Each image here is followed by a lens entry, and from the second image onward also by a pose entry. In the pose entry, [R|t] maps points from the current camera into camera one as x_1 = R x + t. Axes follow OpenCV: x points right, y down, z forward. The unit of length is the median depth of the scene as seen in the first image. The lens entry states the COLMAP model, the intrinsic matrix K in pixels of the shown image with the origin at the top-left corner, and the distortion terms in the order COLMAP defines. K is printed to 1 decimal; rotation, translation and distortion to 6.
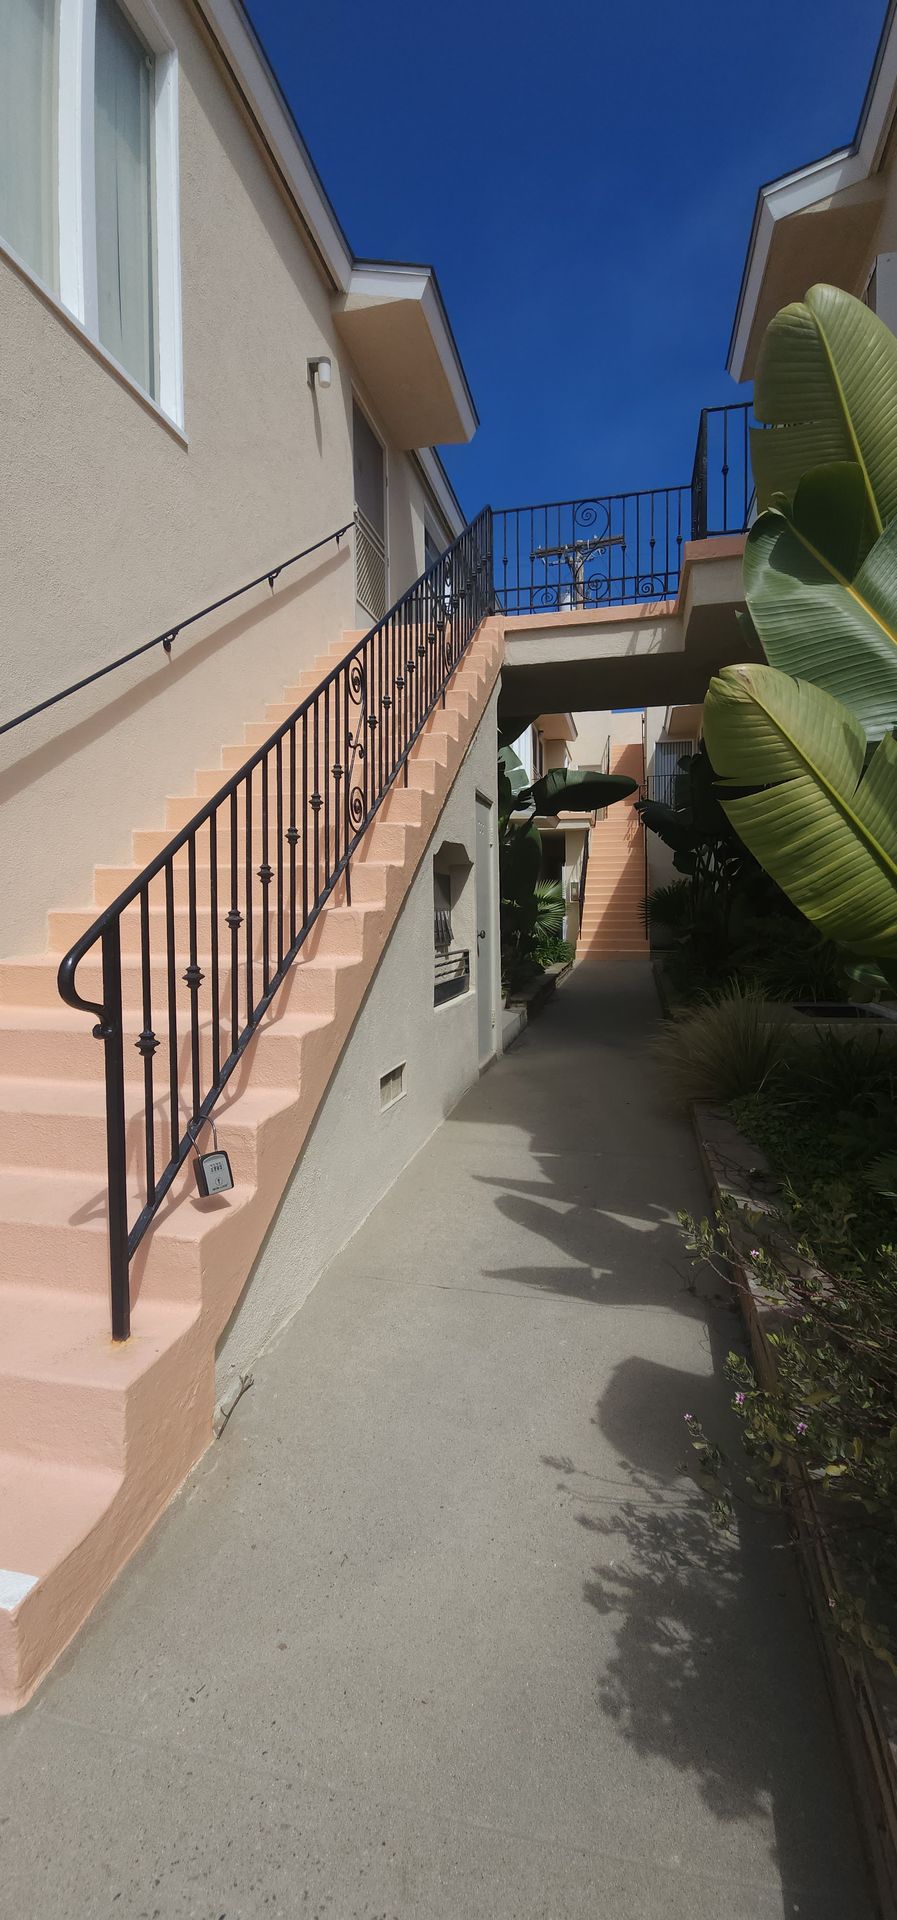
lens RADIAL K [[766.6, 0, 444.3], [0, 766.6, 953.8], [0, 0, 1]] dist [-0.023941, -0.000356]
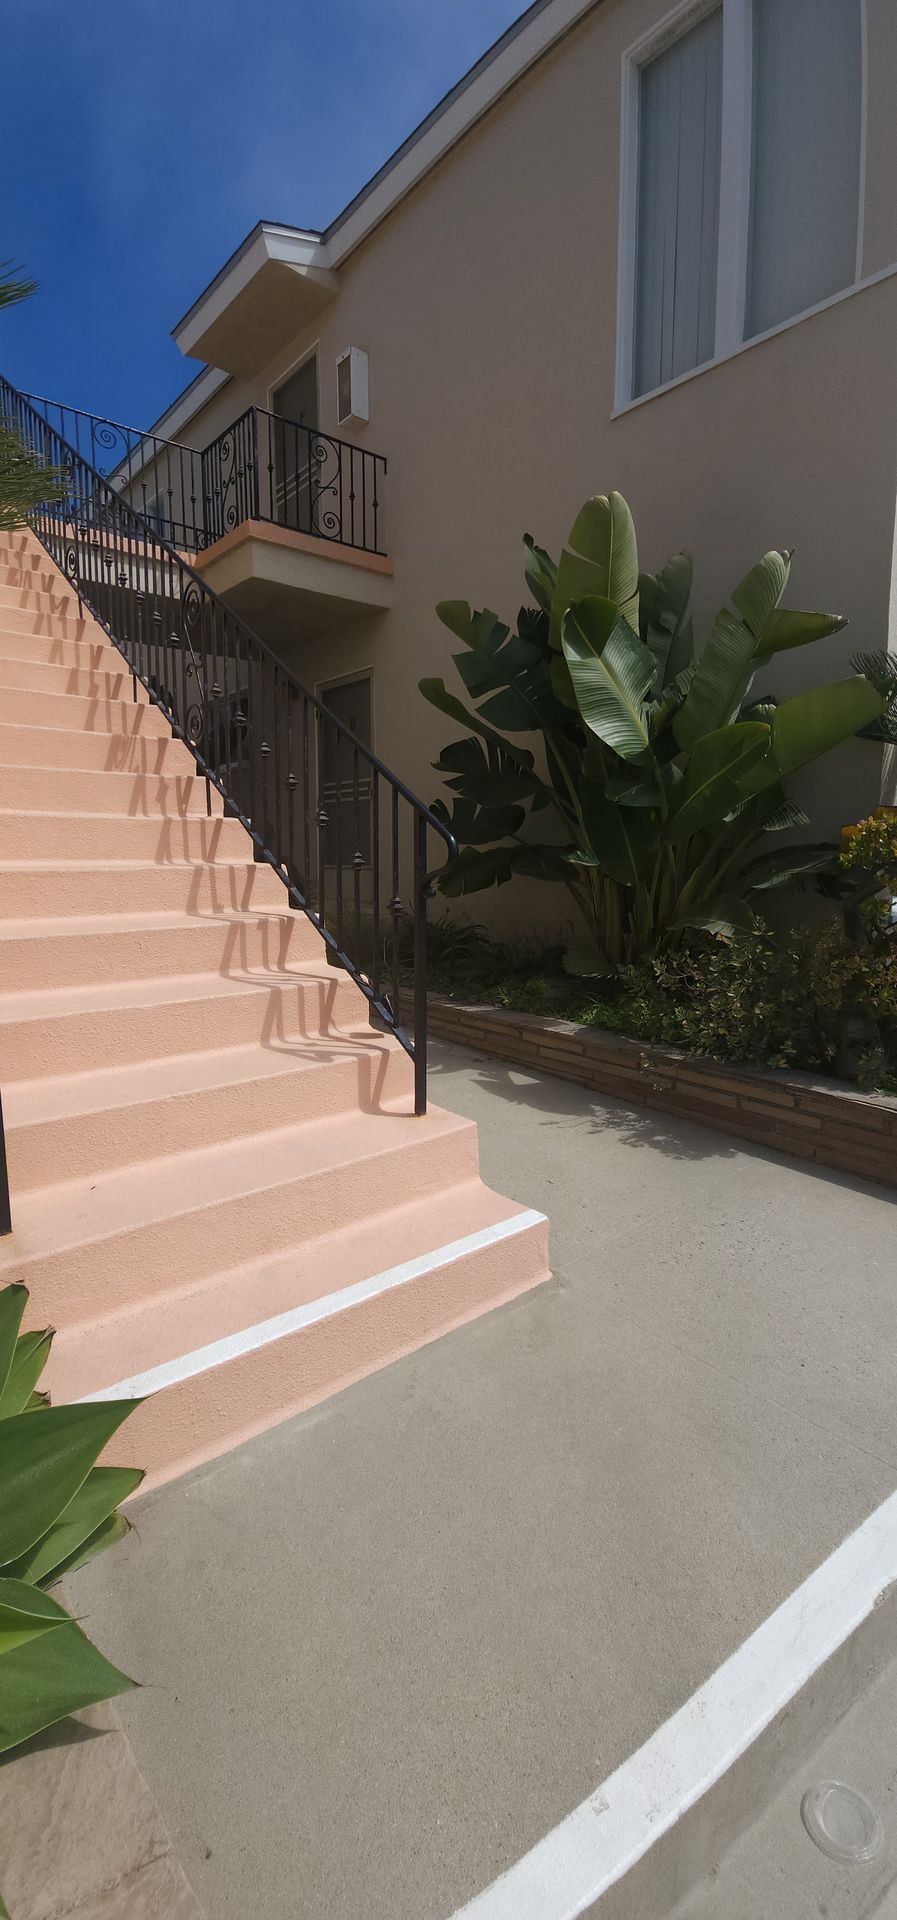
lens RADIAL K [[766.6, 0, 430.3], [0, 766.6, 949.5], [0, 0, 1]] dist [-0.023941, -0.000356]
pose [[0.589612, -0.086051, 0.803089, -1.680406], [0.031833, 0.996012, 0.083352, 0.112111], [-0.807059, -0.023580, 0.590000, 0.192351]]
